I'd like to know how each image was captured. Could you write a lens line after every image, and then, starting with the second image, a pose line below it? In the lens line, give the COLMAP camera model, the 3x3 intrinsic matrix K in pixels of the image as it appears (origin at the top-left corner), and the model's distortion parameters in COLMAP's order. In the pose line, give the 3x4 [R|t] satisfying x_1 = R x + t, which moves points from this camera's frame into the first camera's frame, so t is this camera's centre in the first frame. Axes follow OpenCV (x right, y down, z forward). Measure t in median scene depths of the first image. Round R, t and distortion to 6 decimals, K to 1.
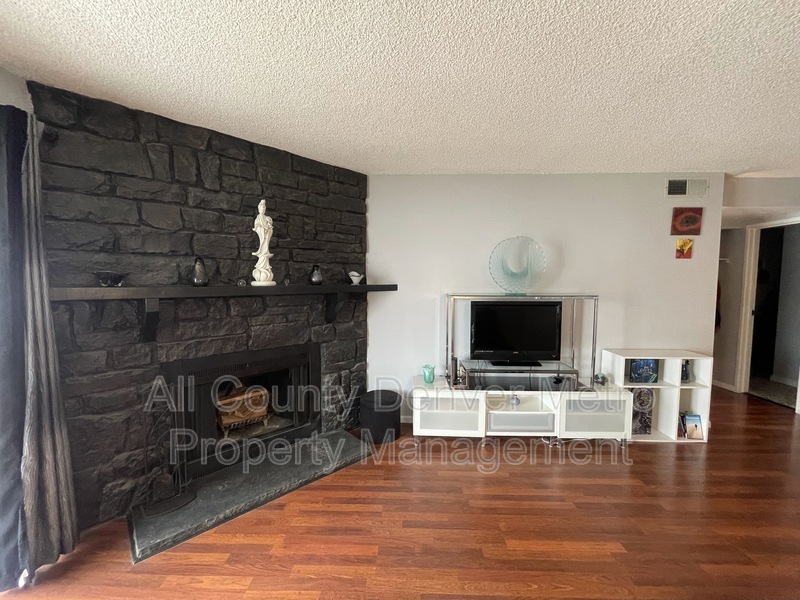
lens RADIAL K [[322.0, 0, 396.8], [0, 322.0, 302.2], [0, 0, 1]] dist [-0.004243, -0.000491]
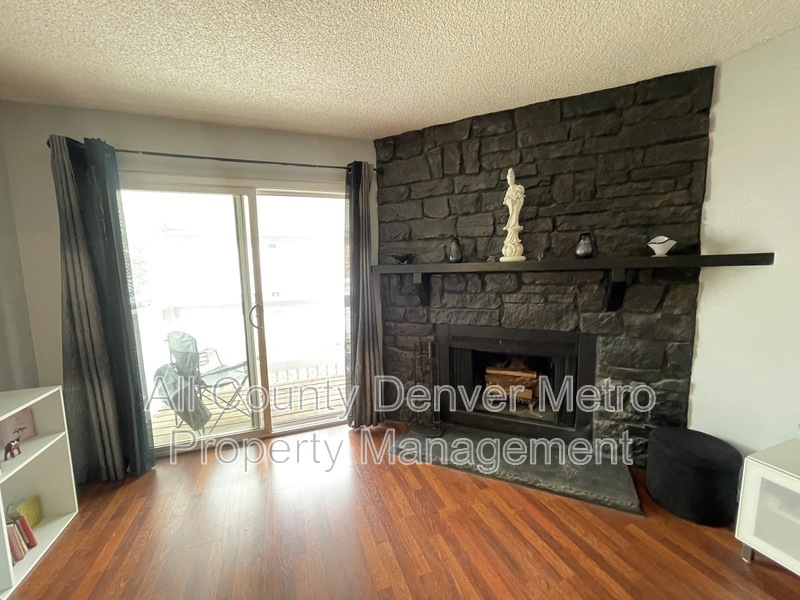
lens RADIAL K [[322.0, 0, 396.8], [0, 322.0, 301.6], [0, 0, 1]] dist [-0.004243, -0.000491]
pose [[0.370753, 0.088832, -0.924473, 0.299102], [-0.031496, 0.996045, 0.083078, -0.001234], [0.928197, -0.001684, 0.372085, 0.286645]]
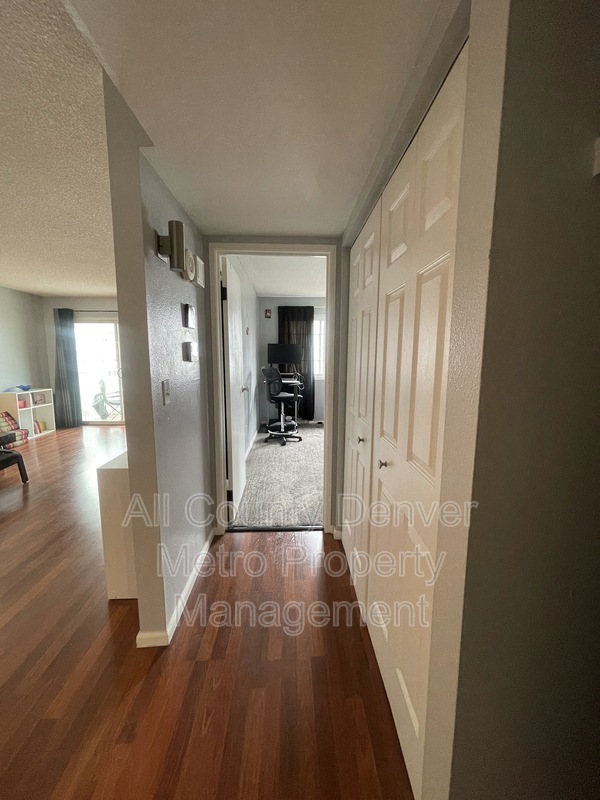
lens RADIAL K [[322.0, 0, 298.4], [0, 322.0, 396.5], [0, 0, 1]] dist [-0.004243, -0.000491]
pose [[0.057820, 0.122840, -0.990741, 1.623509], [-0.067365, 0.990619, 0.118894, -0.057145], [0.996052, 0.059867, 0.065553, 1.359920]]
